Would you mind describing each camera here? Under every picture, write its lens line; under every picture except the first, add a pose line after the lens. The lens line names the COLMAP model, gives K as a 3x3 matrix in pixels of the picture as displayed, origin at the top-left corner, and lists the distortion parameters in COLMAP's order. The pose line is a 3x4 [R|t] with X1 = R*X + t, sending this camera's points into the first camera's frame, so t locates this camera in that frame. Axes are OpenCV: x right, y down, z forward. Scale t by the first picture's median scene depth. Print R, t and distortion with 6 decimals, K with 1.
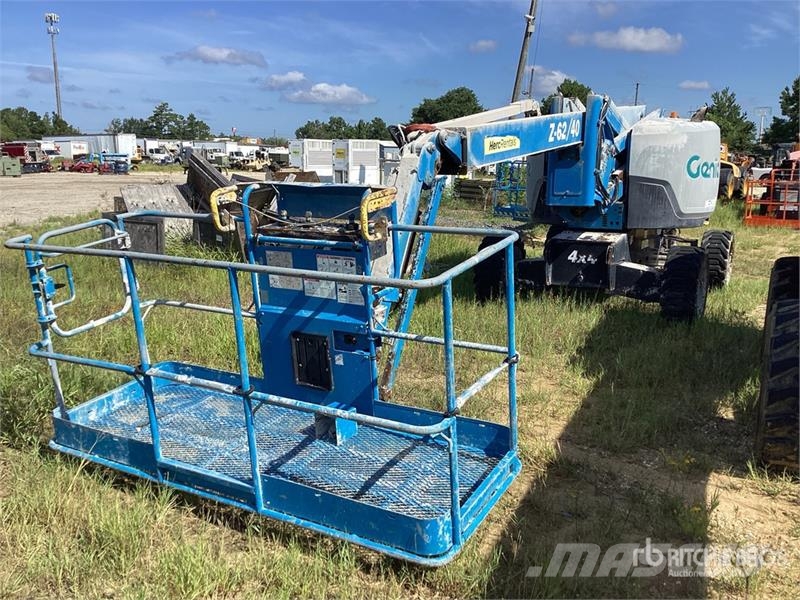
lens RADIAL K [[719.4, 0, 390.3], [0, 719.4, 302.2], [0, 0, 1]] dist [0.127390, -0.229200]
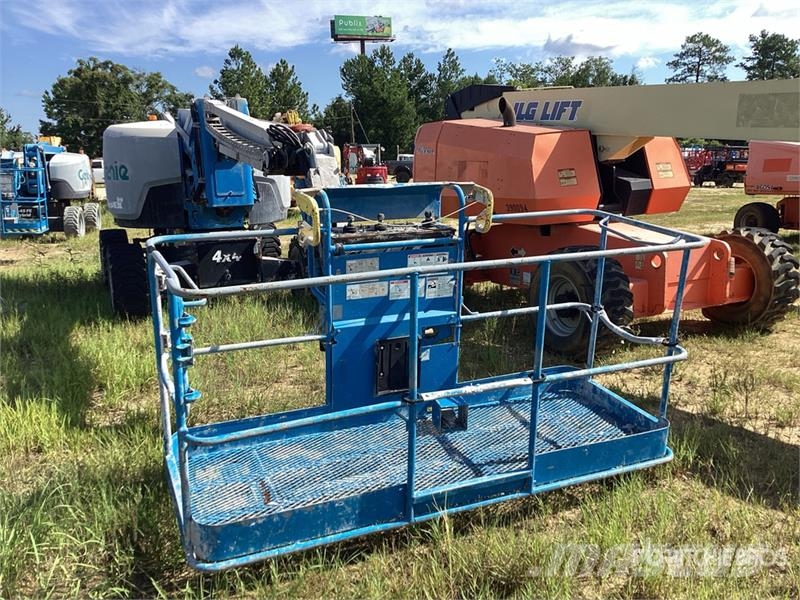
lens RADIAL K [[728.0, 0, 402.6], [0, 728.0, 303.0], [0, 0, 1]] dist [0.111407, -0.216183]
pose [[0.576372, -0.177035, 0.797780, -0.515336], [0.181003, 0.979660, 0.086626, -0.050408], [-0.796889, 0.094471, 0.596693, 0.232455]]
